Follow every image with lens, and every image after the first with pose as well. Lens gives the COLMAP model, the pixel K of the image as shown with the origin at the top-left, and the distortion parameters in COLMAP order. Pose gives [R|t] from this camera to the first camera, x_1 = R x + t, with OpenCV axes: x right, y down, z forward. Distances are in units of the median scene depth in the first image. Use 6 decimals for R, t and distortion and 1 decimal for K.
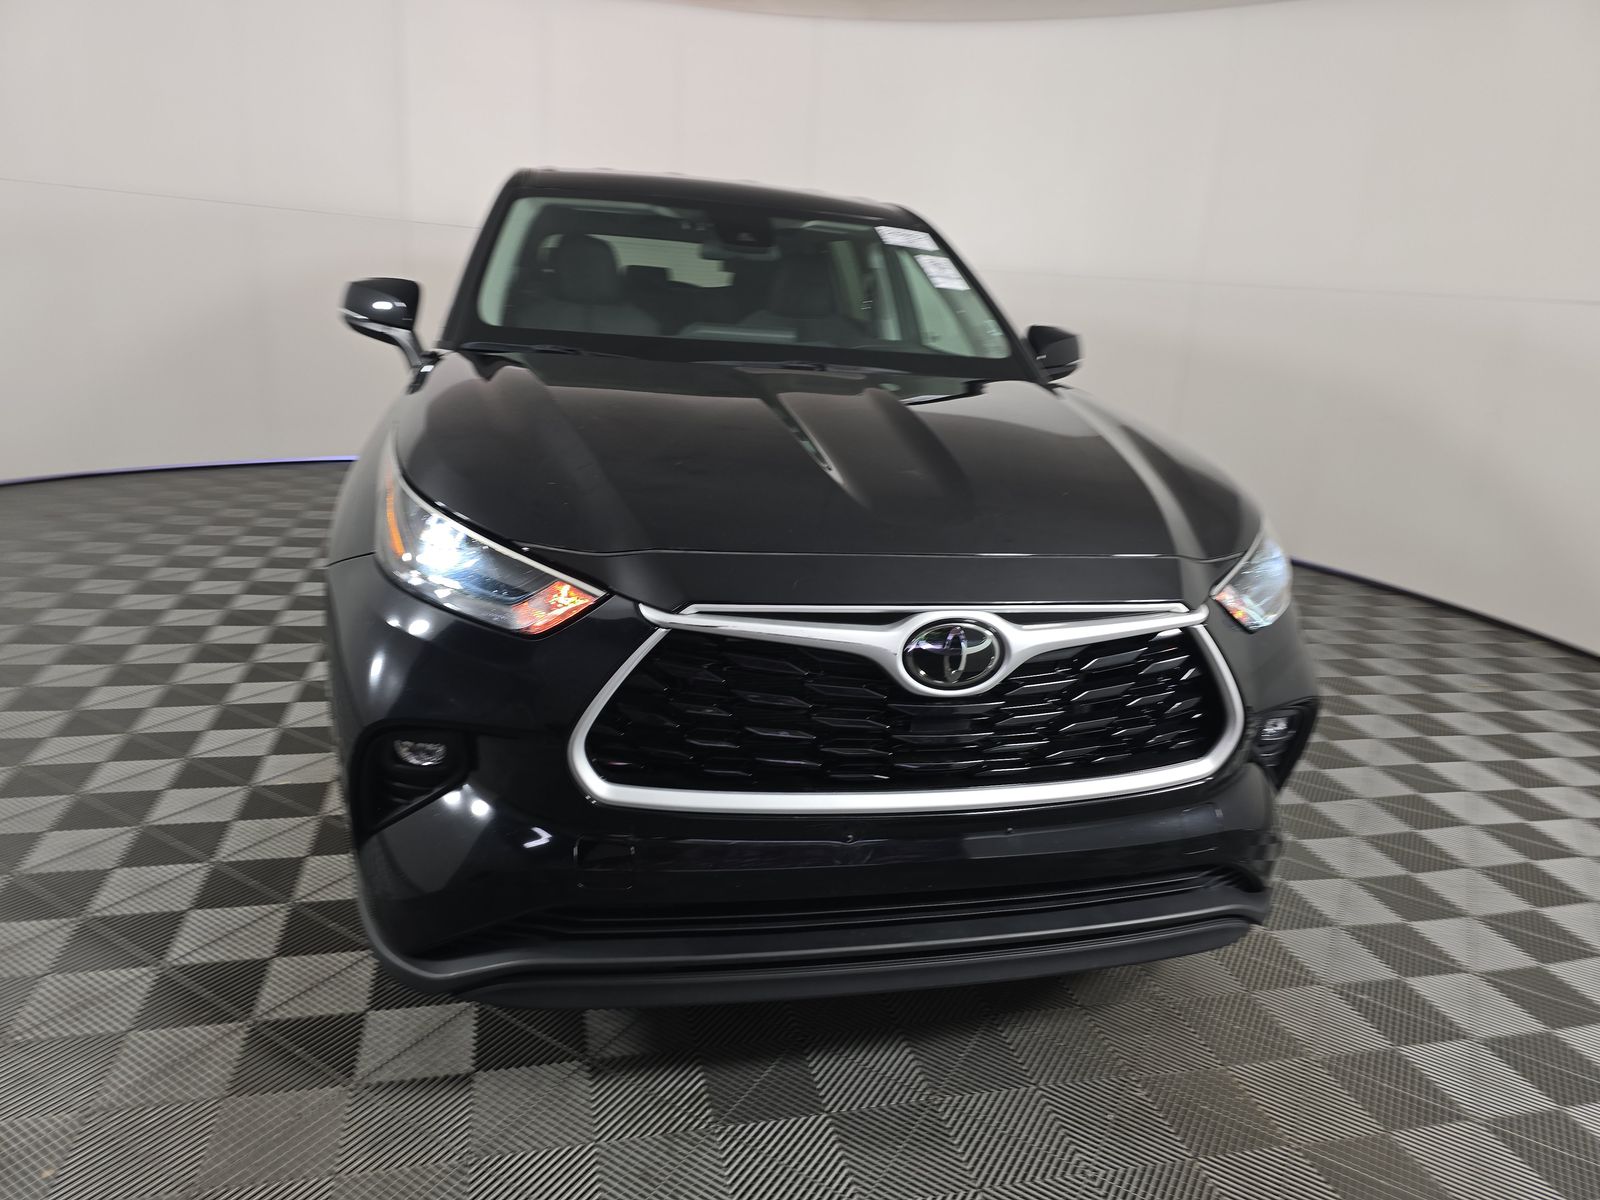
lens RADIAL K [[1085.8, 0, 800.0], [0, 1085.8, 600.0], [0, 0, 1]] dist [0.003851, 0.001312]
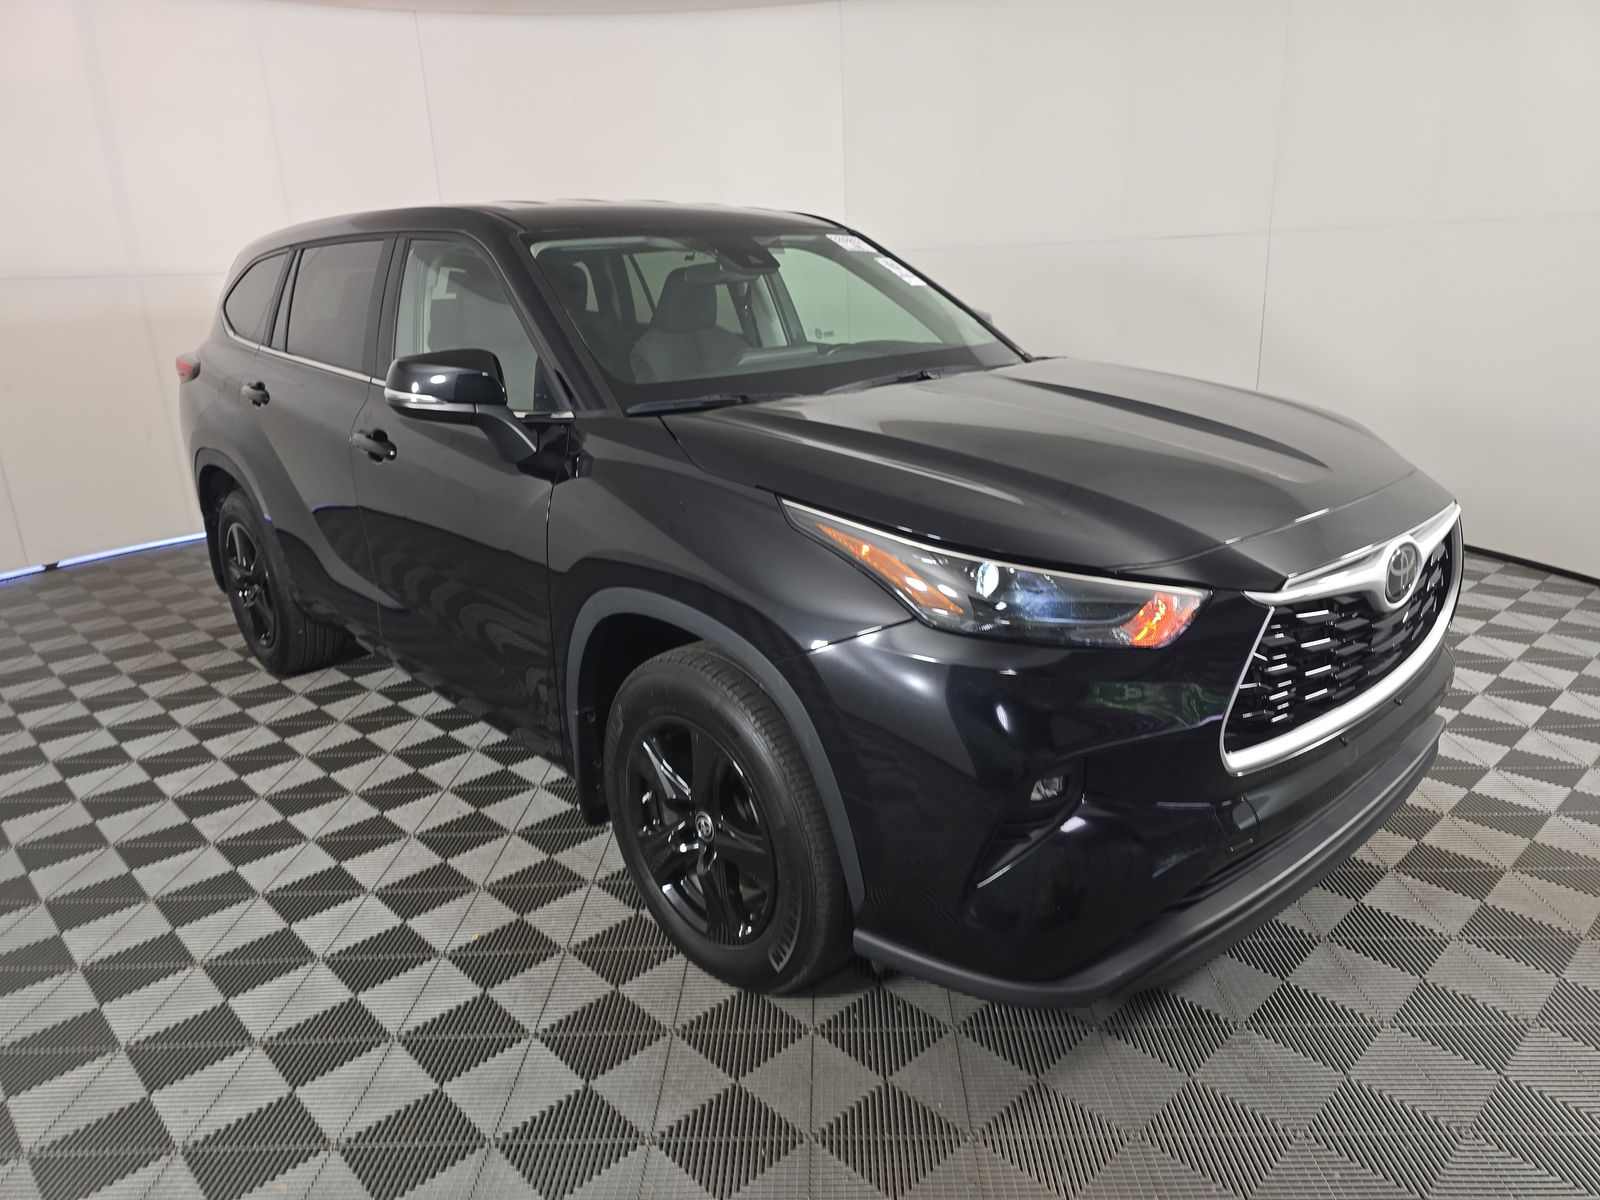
lens RADIAL K [[1072.6, 0, 800.0], [0, 1072.6, 600.0], [0, 0, 1]] dist [0.000129, -0.000408]
pose [[0.865156, -0.251941, 0.433624, -0.706609], [0.239569, 0.967239, 0.083997, -0.134490], [-0.440580, 0.031212, 0.897170, 0.120264]]
